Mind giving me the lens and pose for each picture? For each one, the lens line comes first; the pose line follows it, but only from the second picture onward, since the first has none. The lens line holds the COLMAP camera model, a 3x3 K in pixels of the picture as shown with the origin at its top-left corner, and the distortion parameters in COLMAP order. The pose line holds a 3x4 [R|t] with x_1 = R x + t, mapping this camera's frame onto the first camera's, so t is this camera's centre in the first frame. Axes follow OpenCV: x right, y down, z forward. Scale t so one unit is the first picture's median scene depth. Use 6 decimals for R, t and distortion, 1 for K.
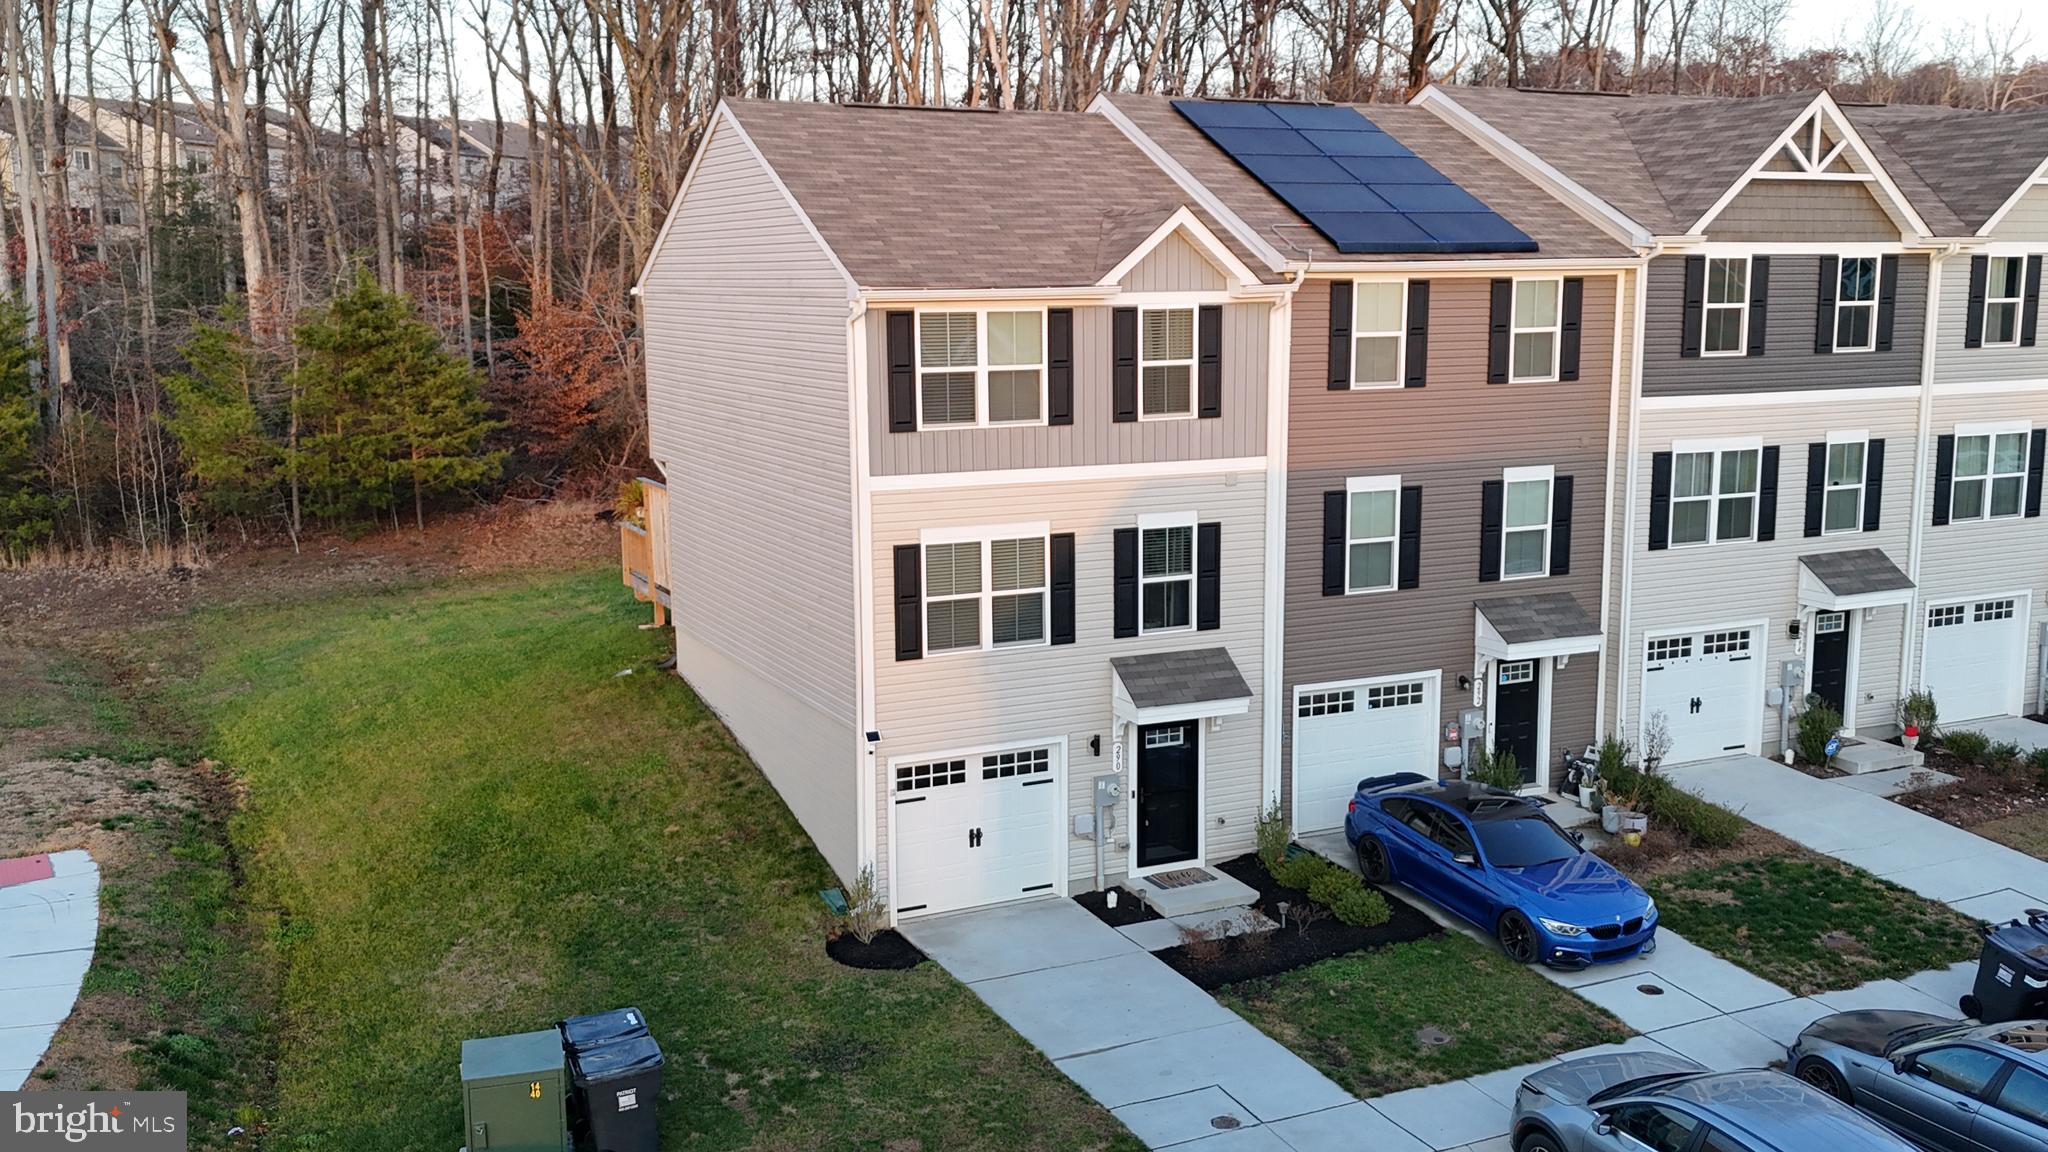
lens RADIAL K [[1879.3, 0, 1024.9], [0, 1879.3, 591.1], [0, 0, 1]] dist [0.044625, 0.000000]
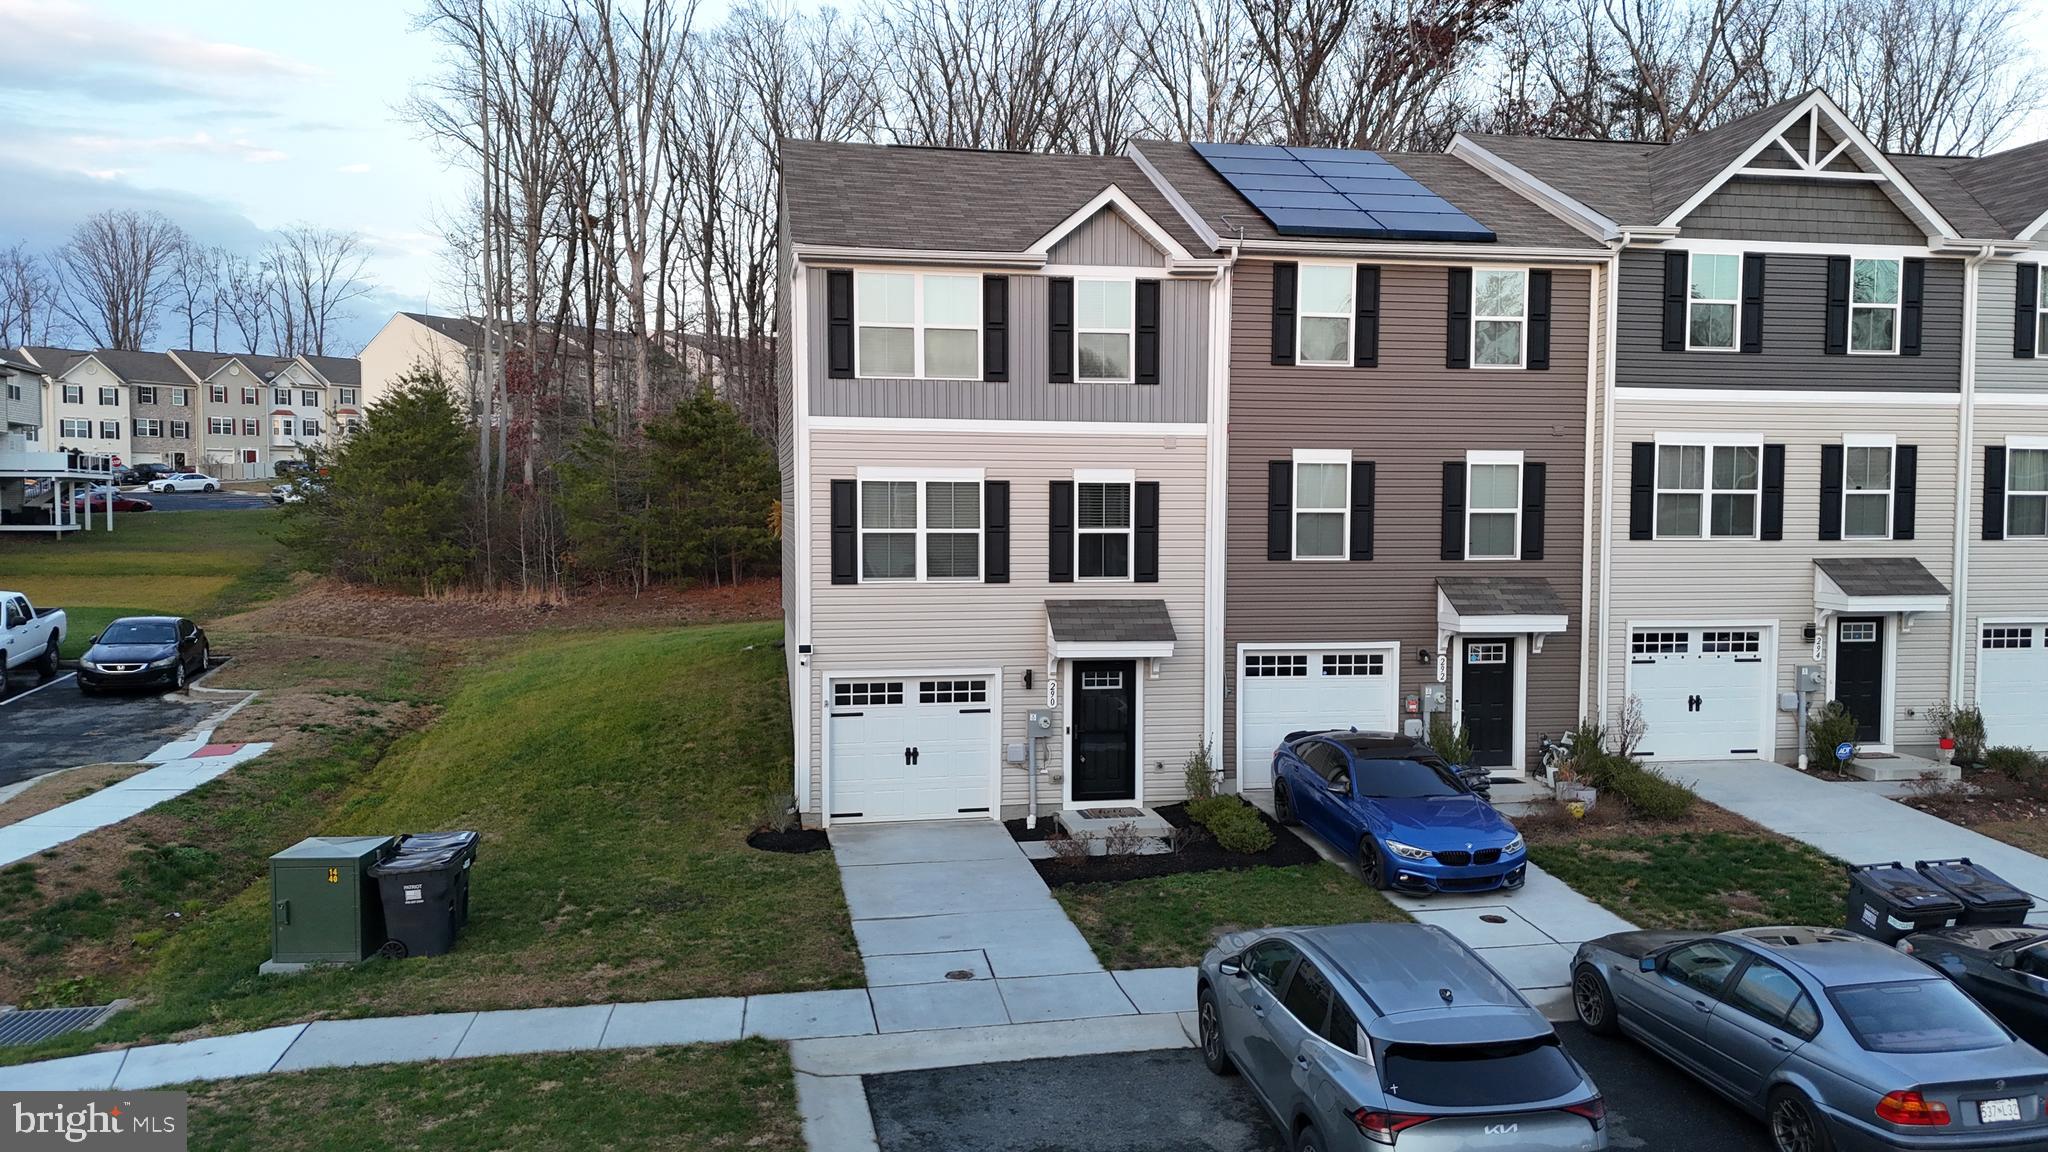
lens RADIAL K [[1504.8, 0, 1024.3], [0, 1504.8, 588.0], [0, 0, 1]] dist [0.059605, -0.046536]
pose [[0.965038, 0.024496, -0.260962, 0.249169], [-0.052458, 0.993530, -0.100726, 0.111902], [0.256807, 0.110894, 0.960080, 0.150818]]
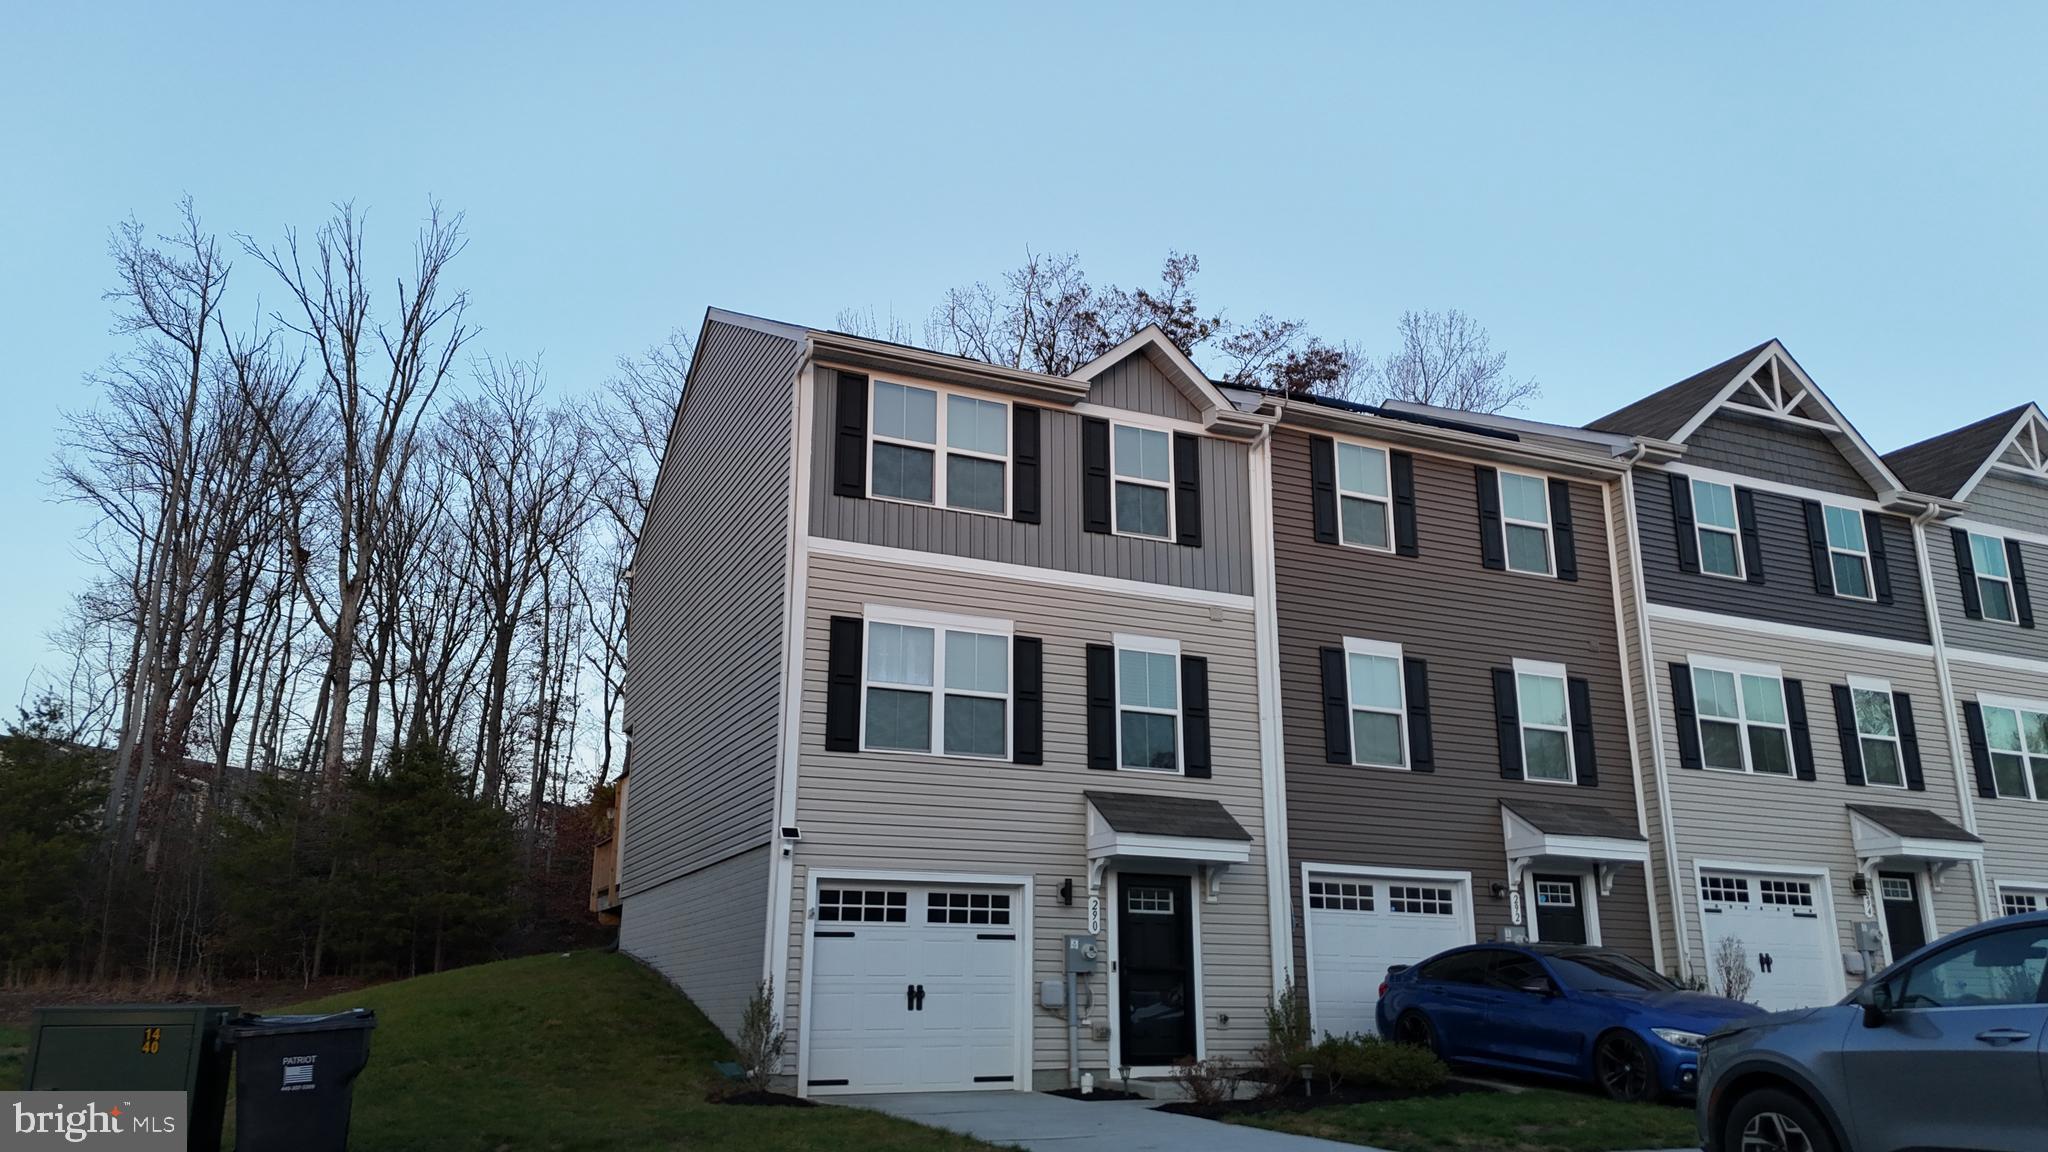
lens RADIAL K [[1504.8, 0, 1031.3], [0, 1504.8, 570.1], [0, 0, 1]] dist [0.059605, -0.046536]
pose [[0.999804, 0.002508, -0.019628, 0.033192], [-0.010813, 0.899997, -0.435762, 0.233467], [0.016573, 0.435889, 0.899848, 0.320612]]
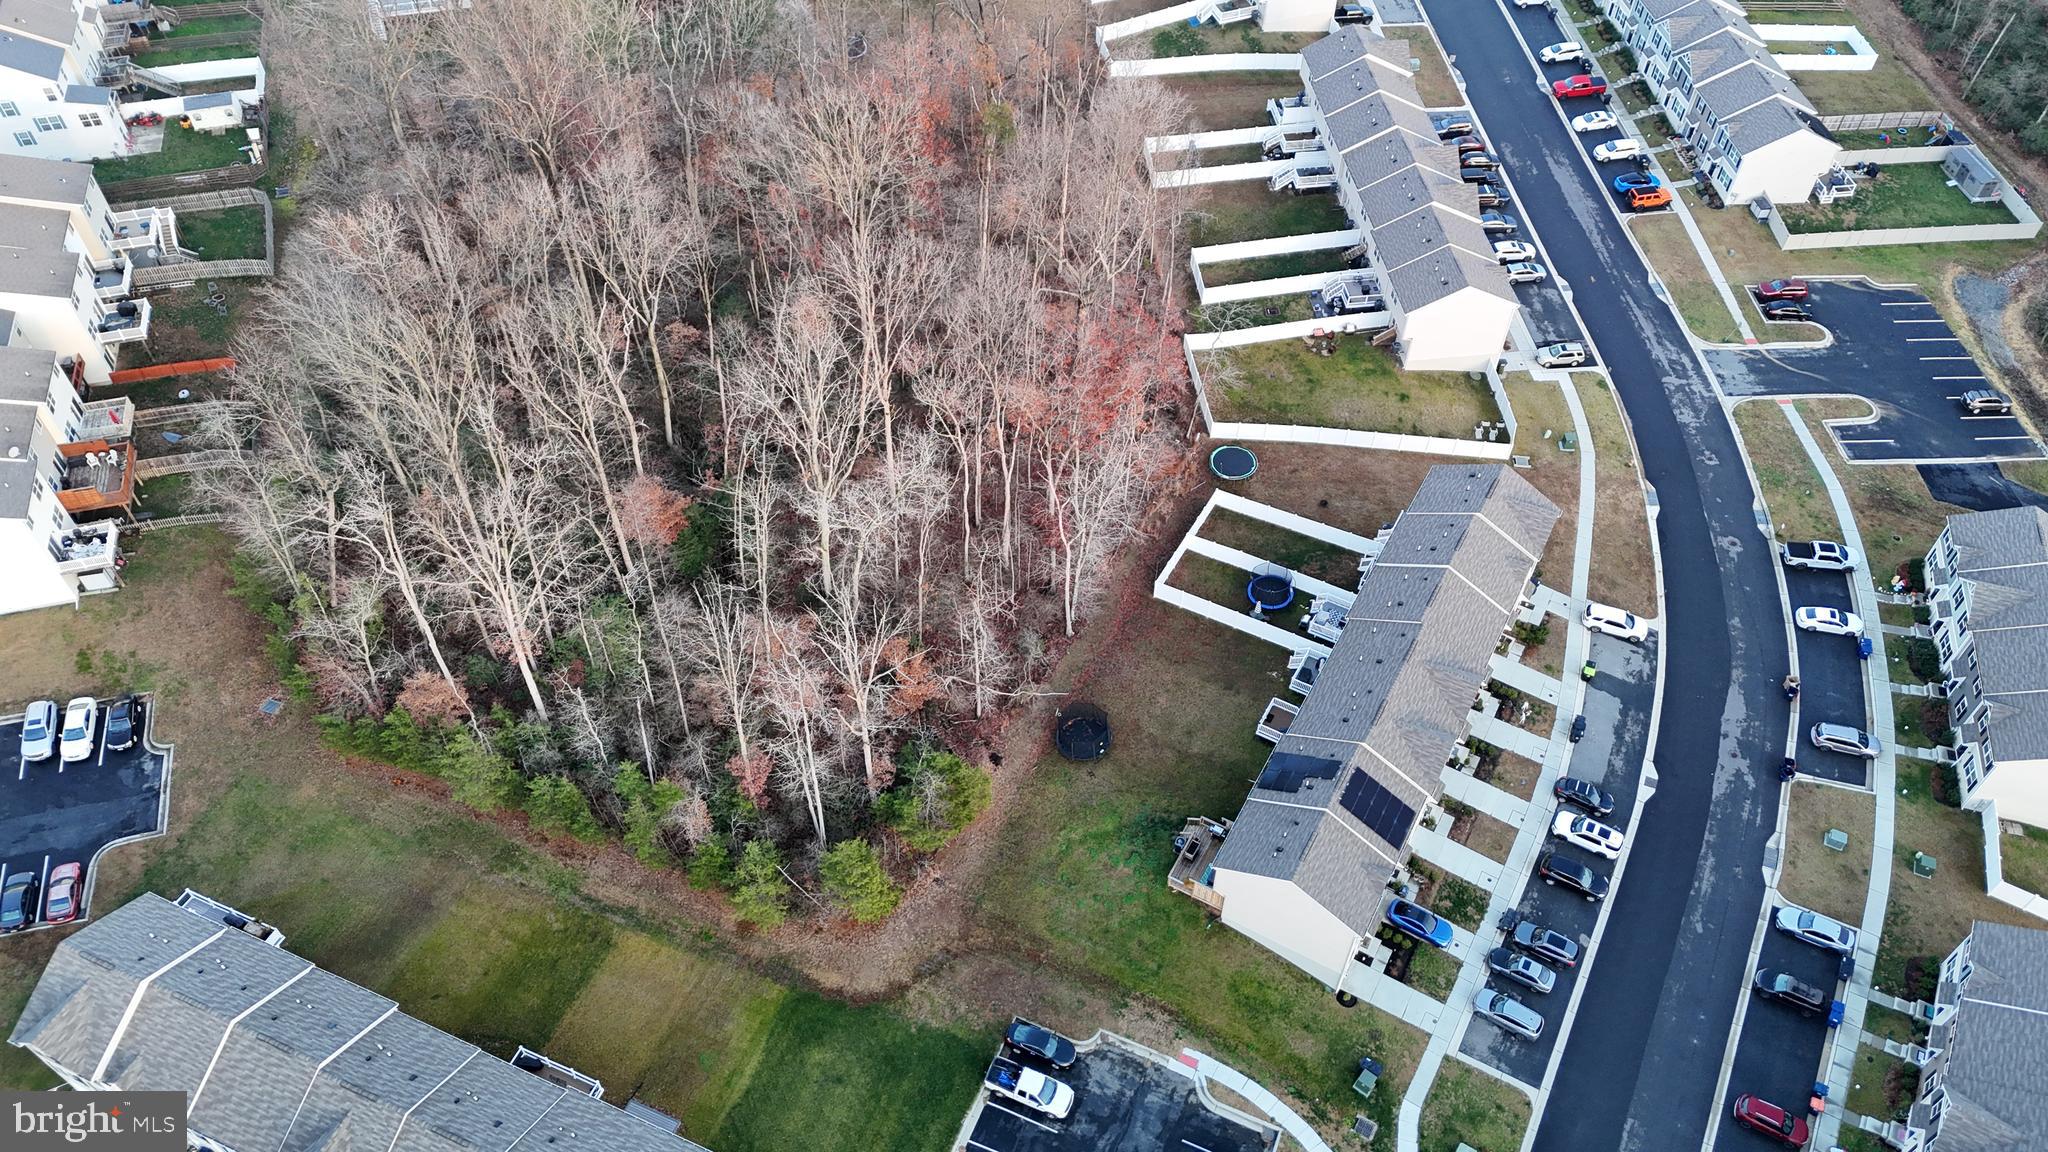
lens RADIAL K [[1504.8, 0, 1014.7], [0, 1504.8, 584.5], [0, 0, 1]] dist [0.059605, -0.046536]
pose [[0.822467, -0.426802, 0.376016, -1.801043], [0.085909, 0.746677, 0.659616, -3.309461], [-0.562287, -0.510210, 0.650783, -0.639379]]
